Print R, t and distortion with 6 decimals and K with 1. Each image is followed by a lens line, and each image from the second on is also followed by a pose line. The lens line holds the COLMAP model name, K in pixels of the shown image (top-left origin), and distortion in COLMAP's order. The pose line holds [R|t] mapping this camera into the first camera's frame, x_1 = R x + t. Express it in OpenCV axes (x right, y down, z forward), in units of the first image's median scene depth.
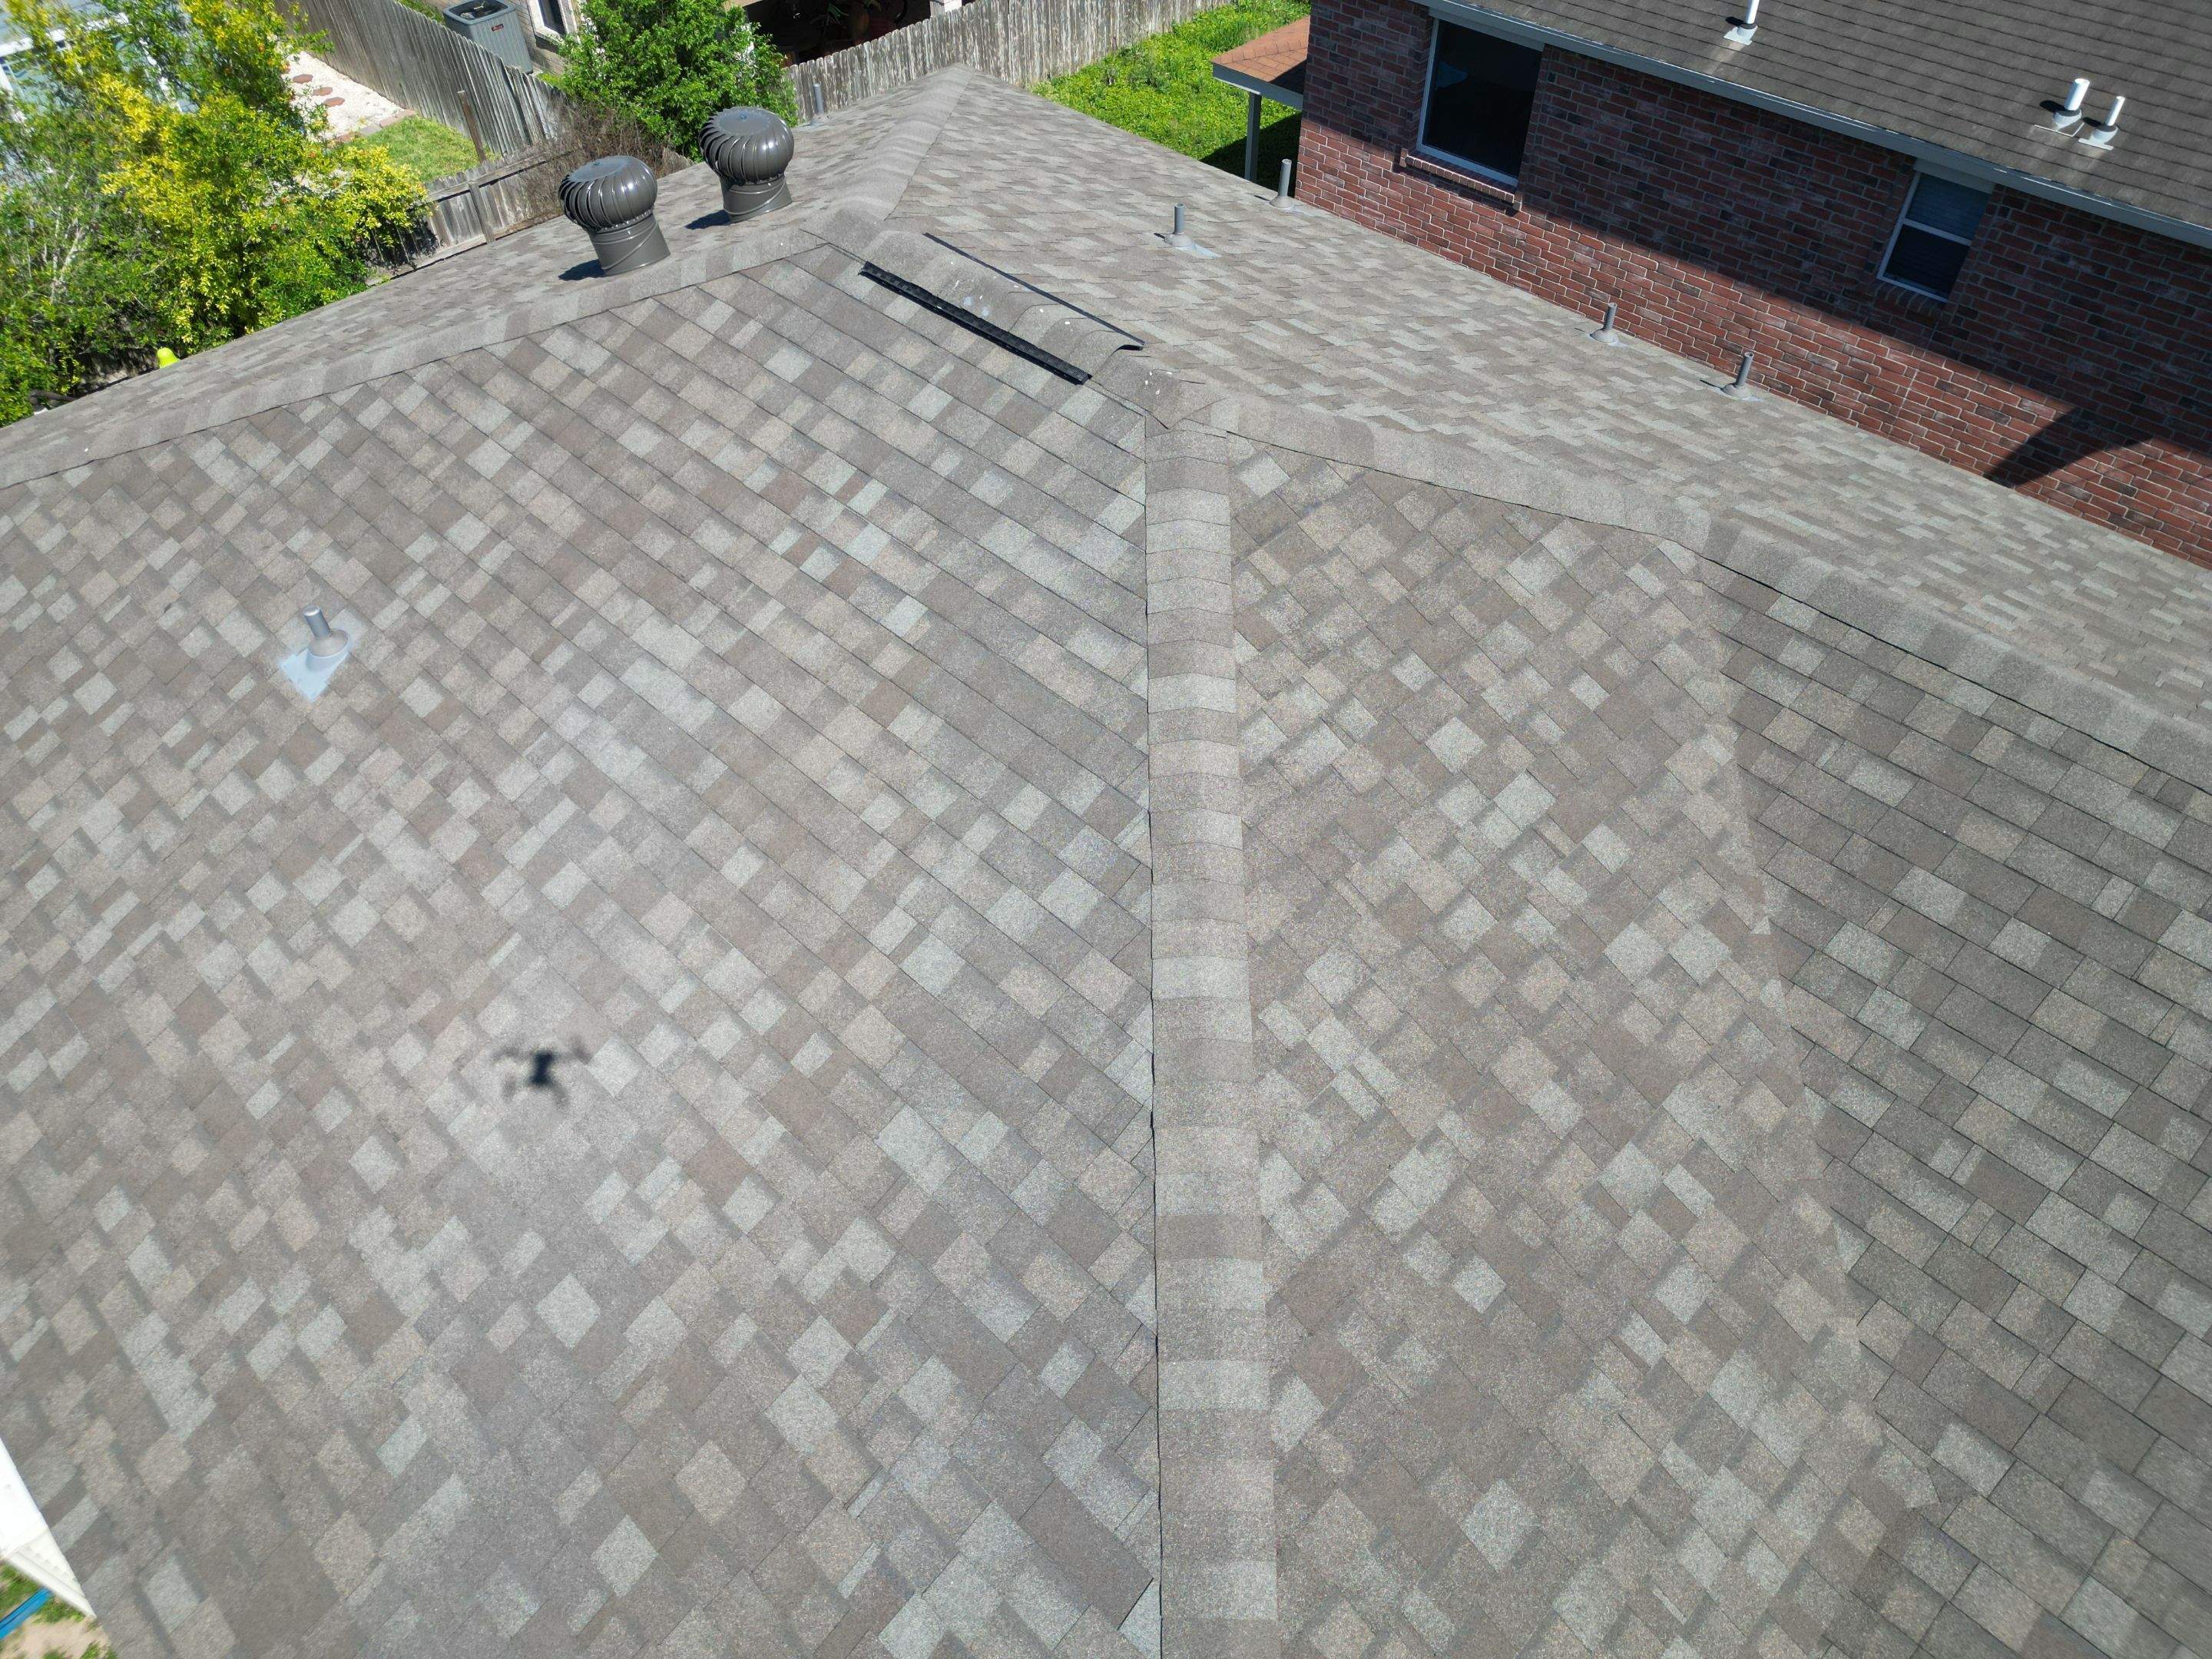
lens RADIAL K [[1547.6, 0, 1108.9], [0, 1547.6, 825.9], [0, 0, 1]] dist [0.071426, -0.062714]
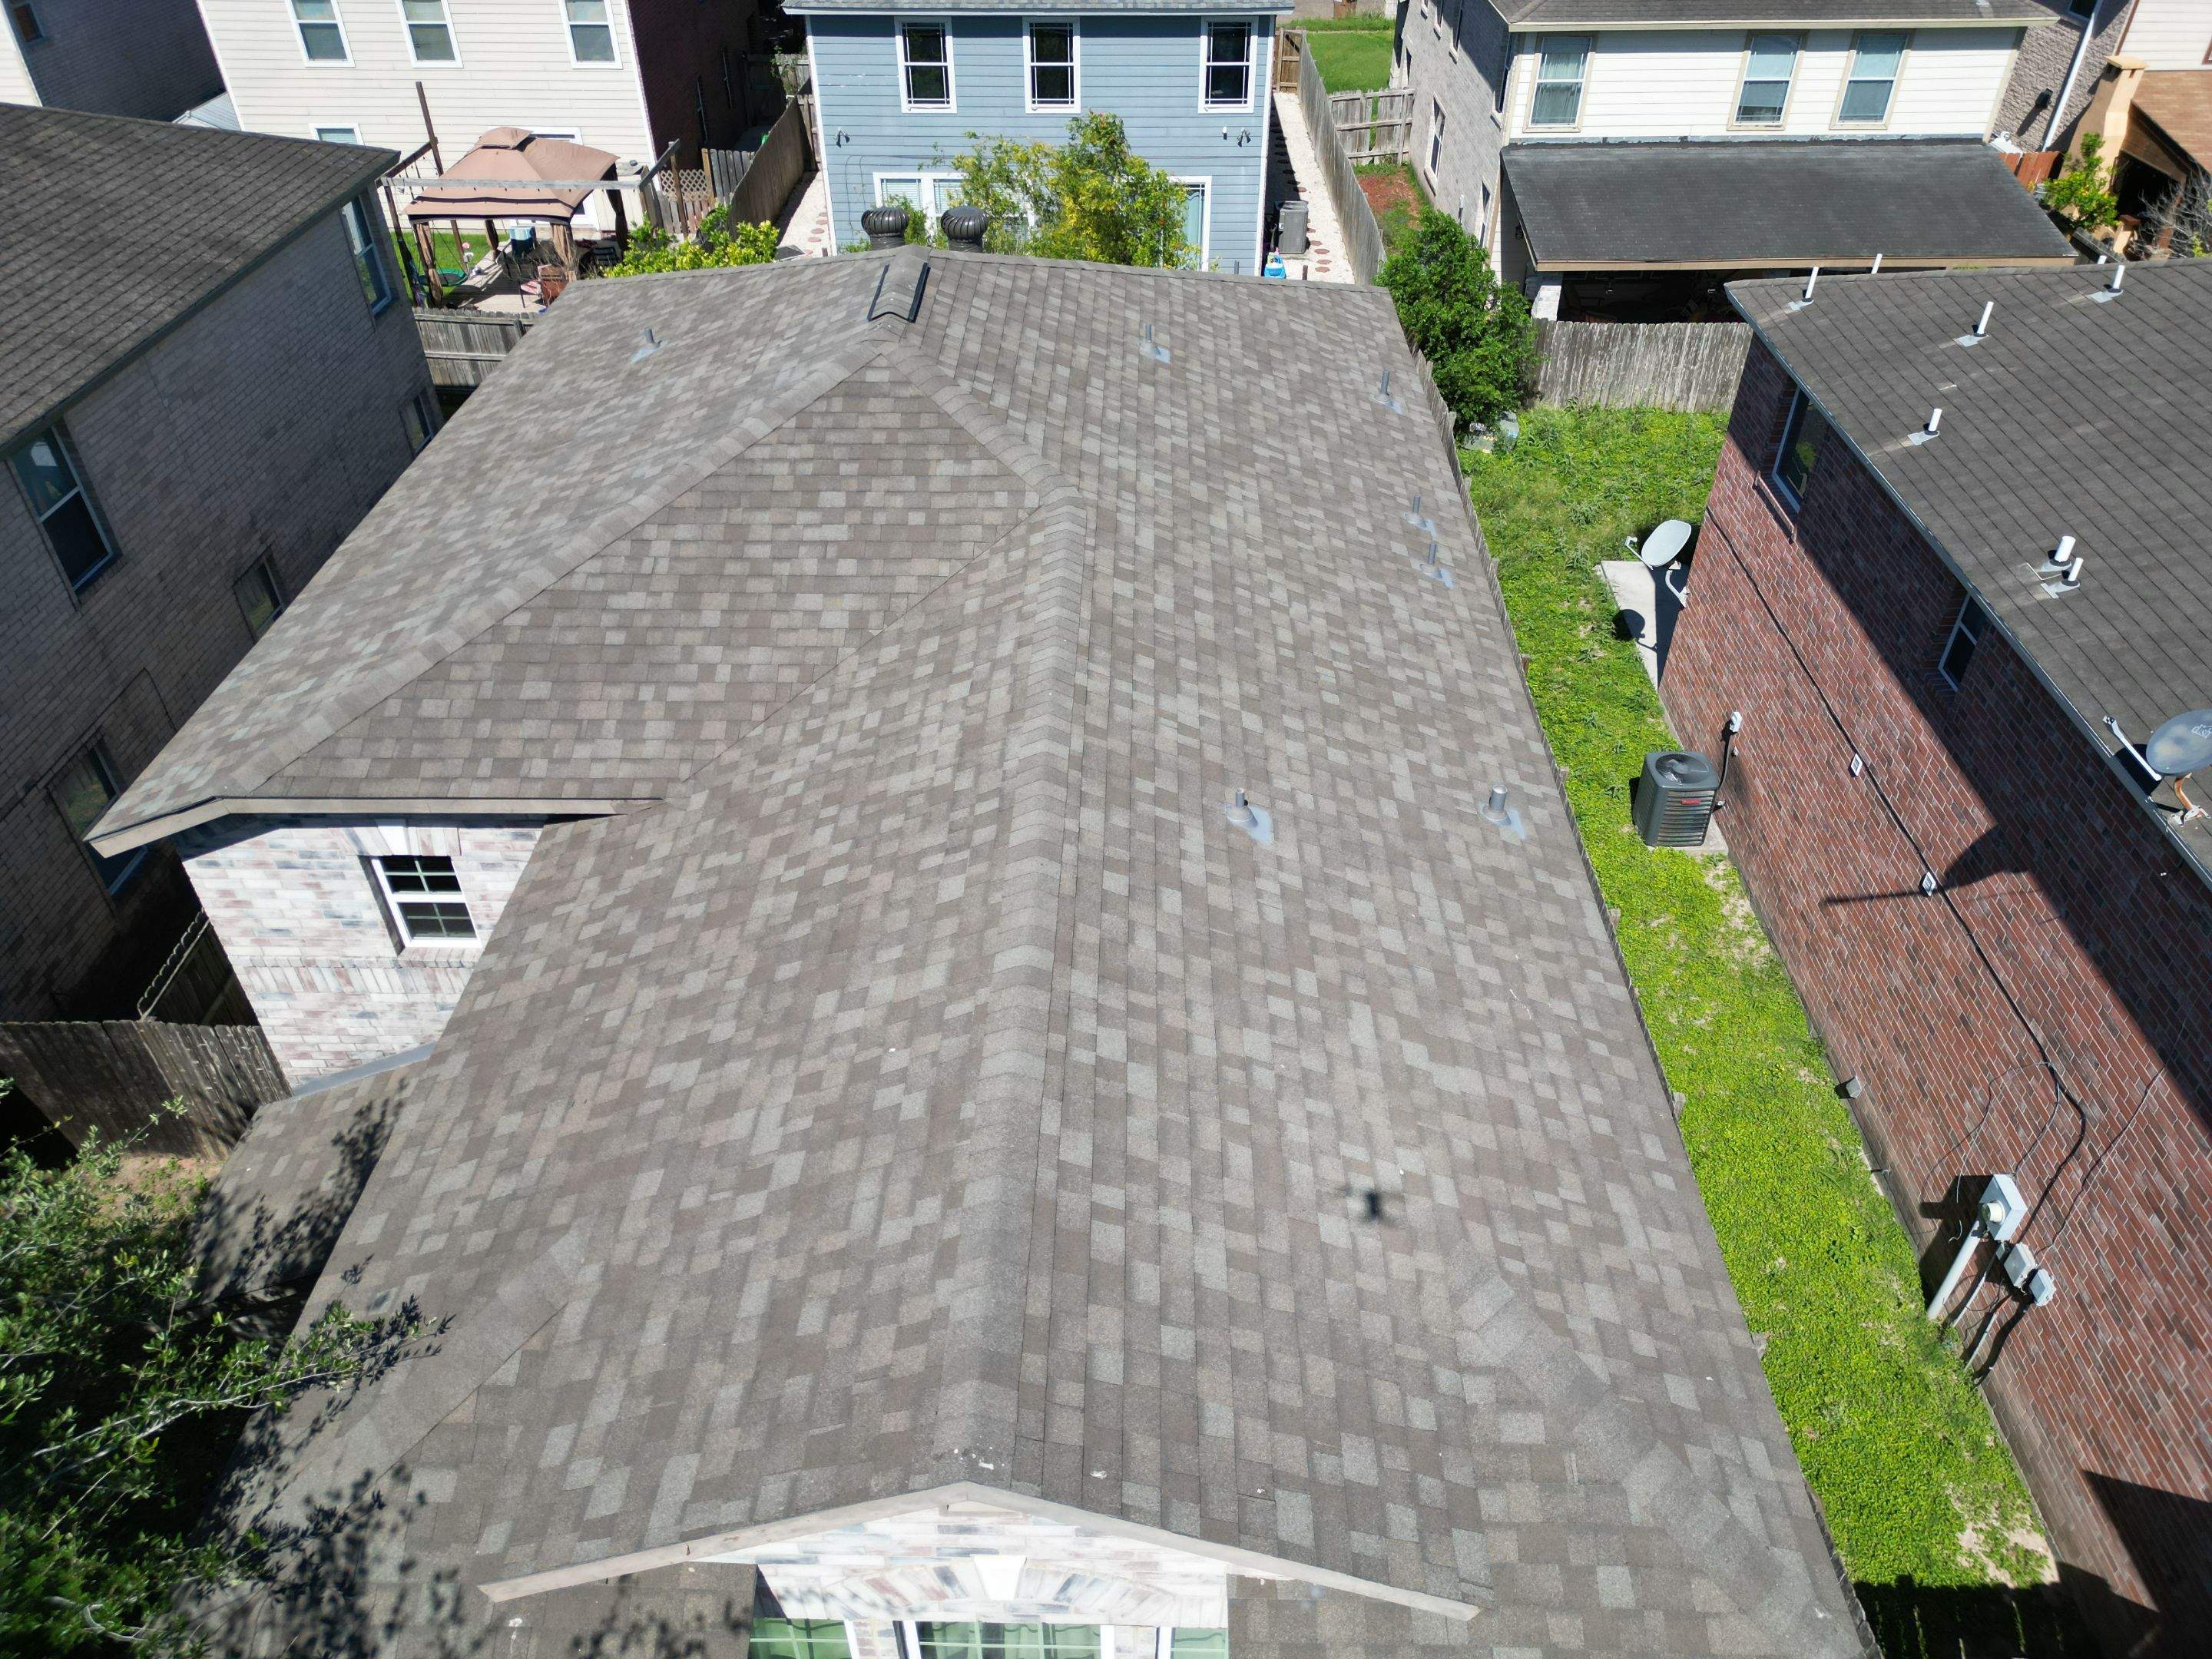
lens RADIAL K [[1547.6, 0, 1108.5], [0, 1547.6, 832.7], [0, 0, 1]] dist [0.071426, -0.062714]
pose [[0.682485, 0.456777, -0.570587, 1.938408], [-0.534890, 0.844155, 0.035990, 0.053213], [0.498103, 0.280639, 0.820448, -0.409964]]
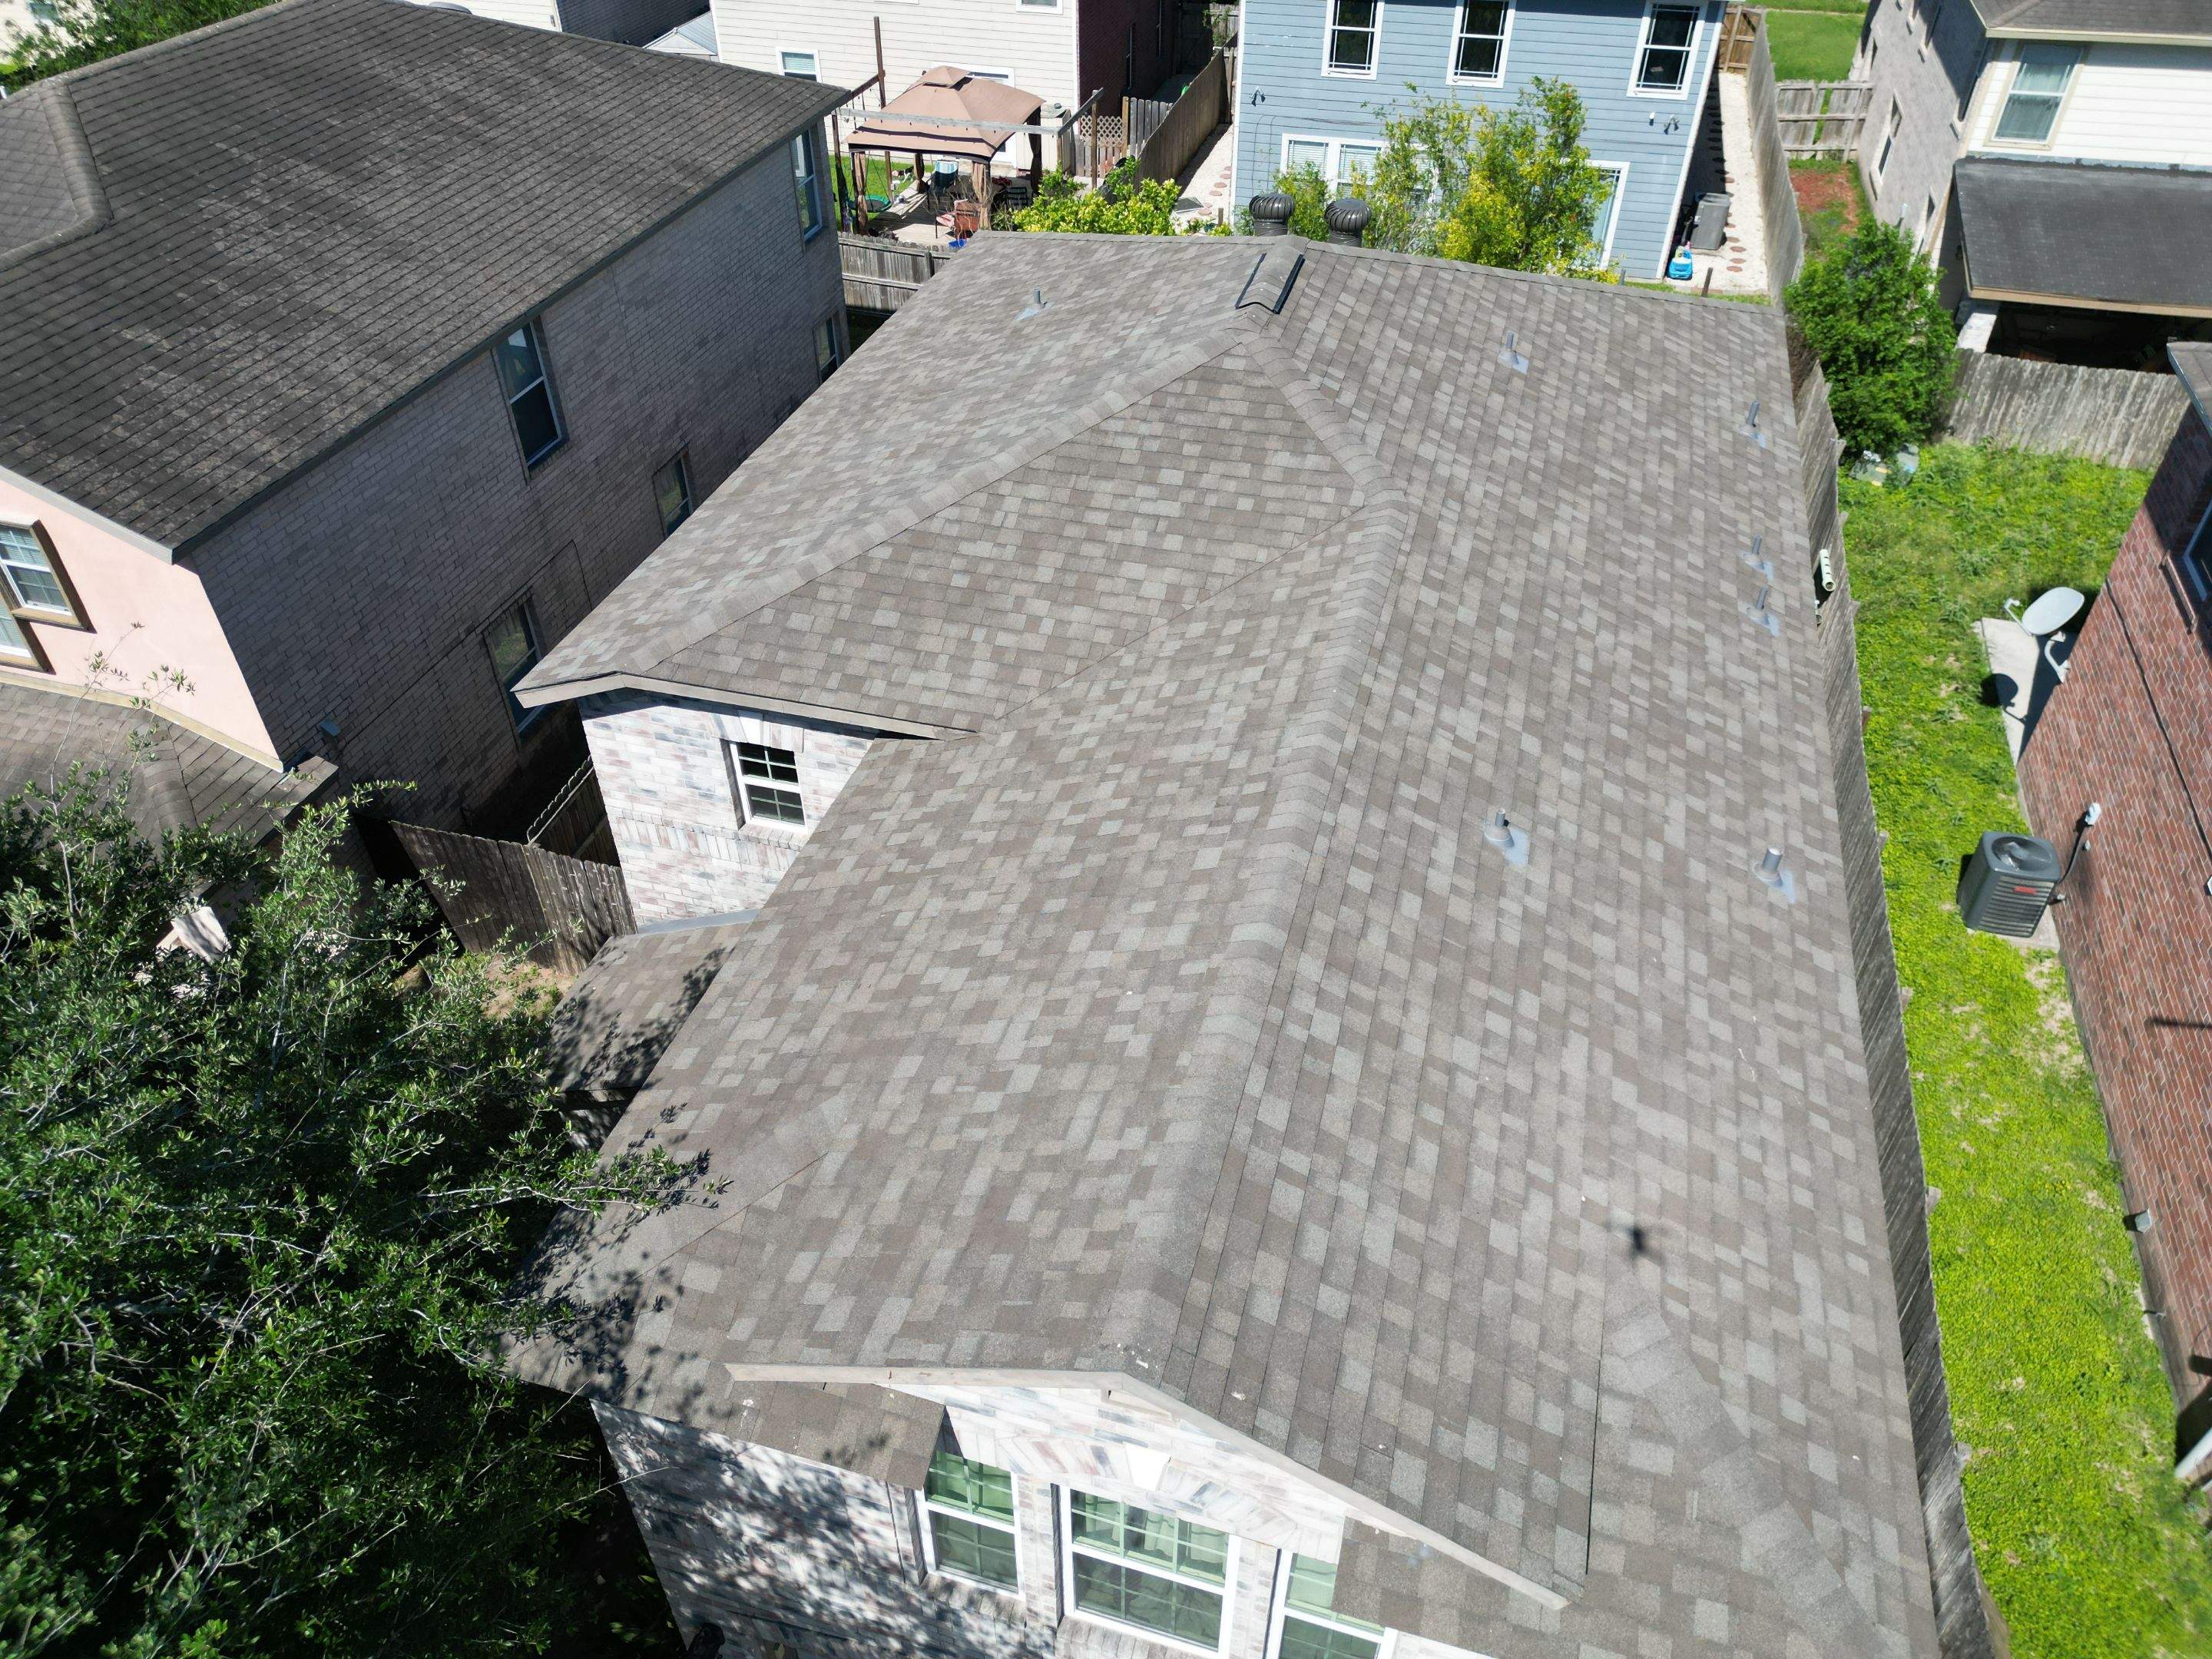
lens RADIAL K [[1547.6, 0, 1102.1], [0, 1547.6, 835.7], [0, 0, 1]] dist [0.071426, -0.062714]
pose [[0.473178, 0.572639, -0.669468, 2.036785], [-0.645316, 0.742623, 0.179105, -0.005929], [0.599724, 0.347270, 0.720926, -0.501344]]
